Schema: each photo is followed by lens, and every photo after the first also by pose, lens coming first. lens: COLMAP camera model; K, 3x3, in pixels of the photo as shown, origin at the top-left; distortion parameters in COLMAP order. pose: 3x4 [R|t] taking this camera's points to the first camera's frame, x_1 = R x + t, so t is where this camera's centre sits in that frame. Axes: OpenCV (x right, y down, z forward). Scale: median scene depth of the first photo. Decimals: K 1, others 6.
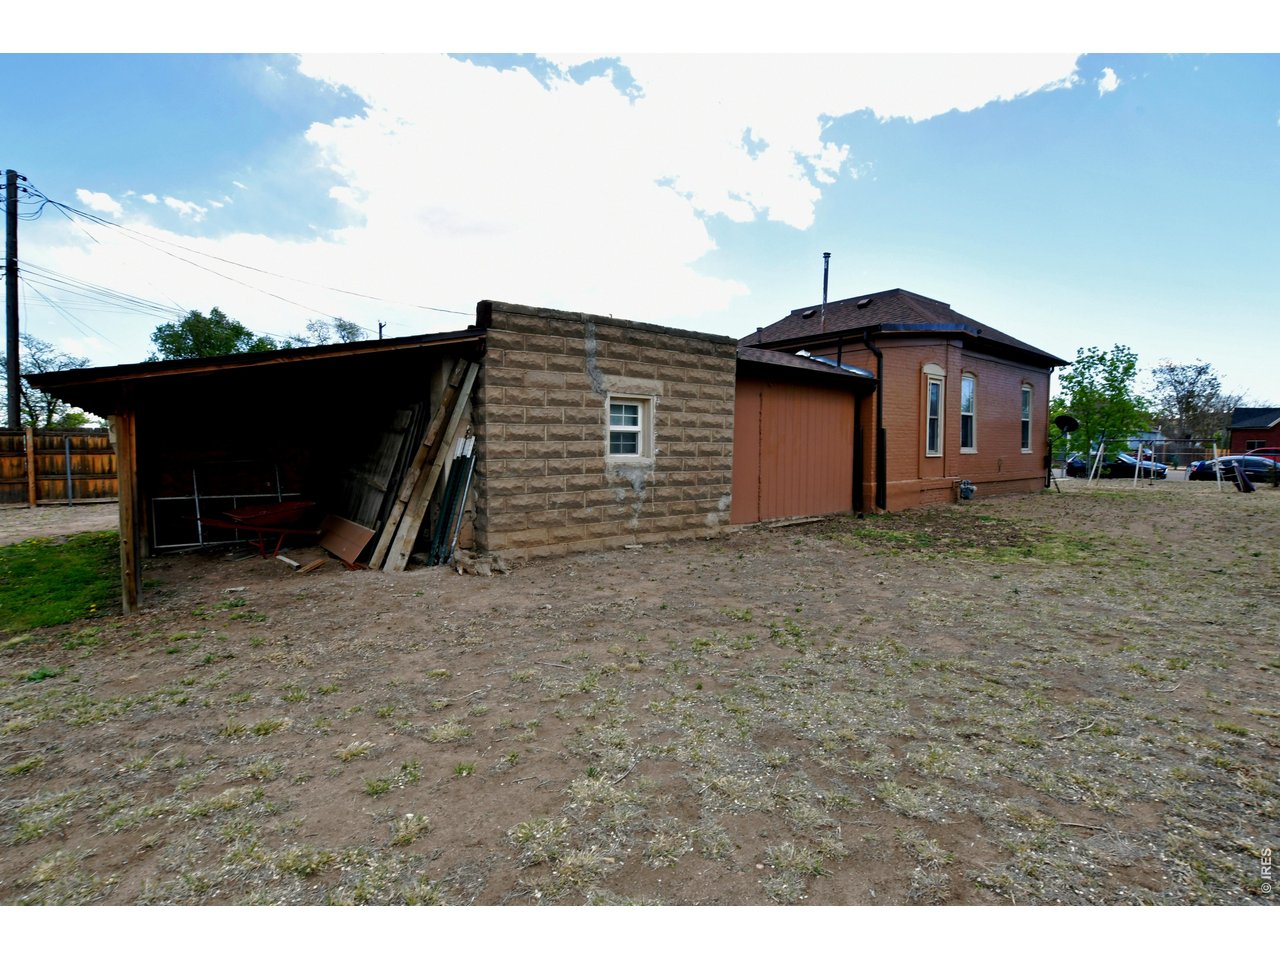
lens RADIAL K [[622.4, 0, 637.5], [0, 622.4, 475.2], [0, 0, 1]] dist [-0.019580, 0.000897]
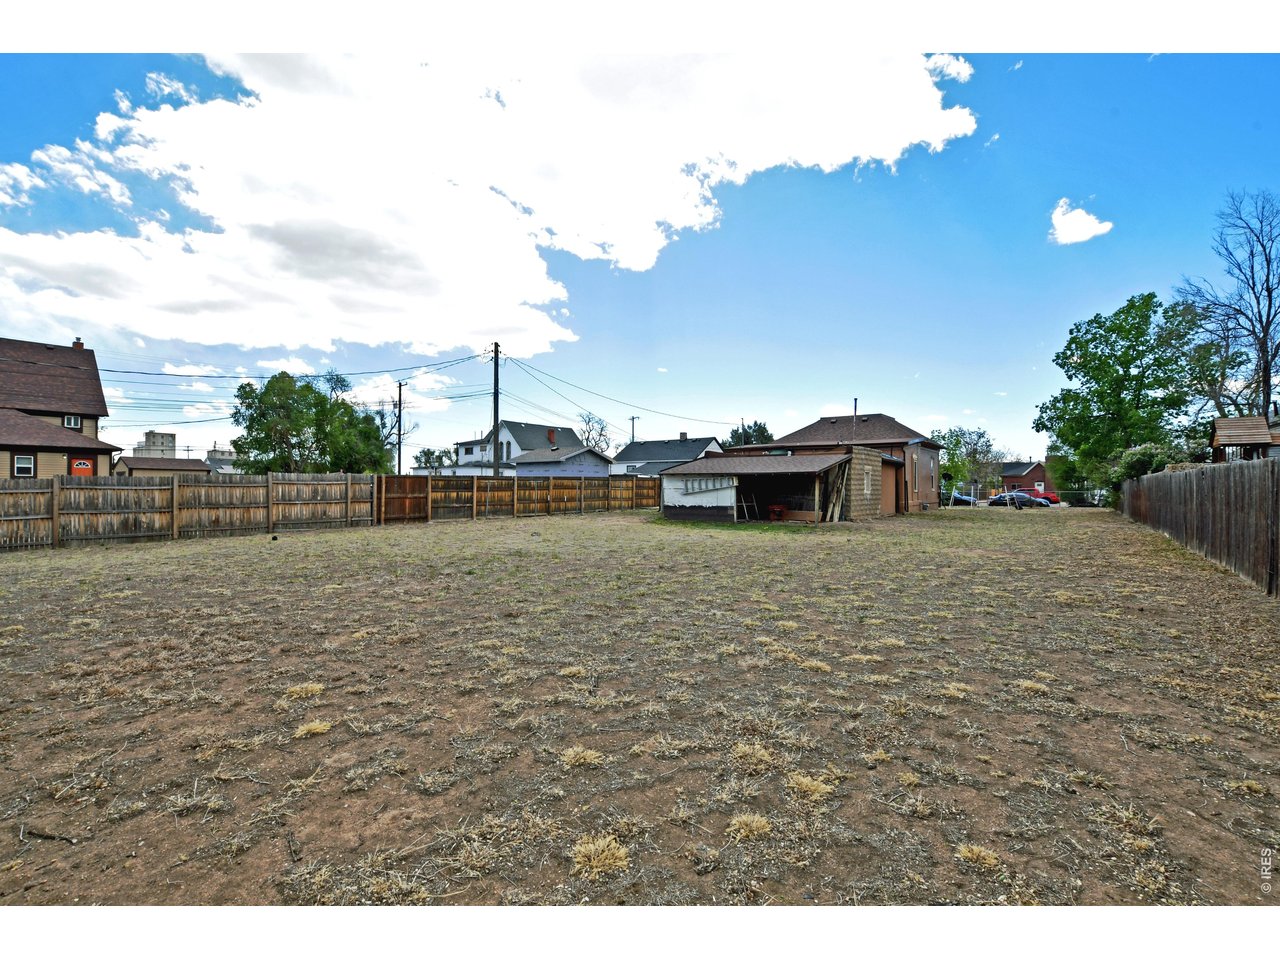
lens RADIAL K [[622.4, 0, 608.9], [0, 622.4, 483.4], [0, 0, 1]] dist [-0.019580, 0.000897]
pose [[0.976099, 0.003067, 0.217304, -0.647860], [0.008196, 0.998670, -0.050910, 0.027337], [-0.217171, 0.051474, 0.974775, -0.582027]]
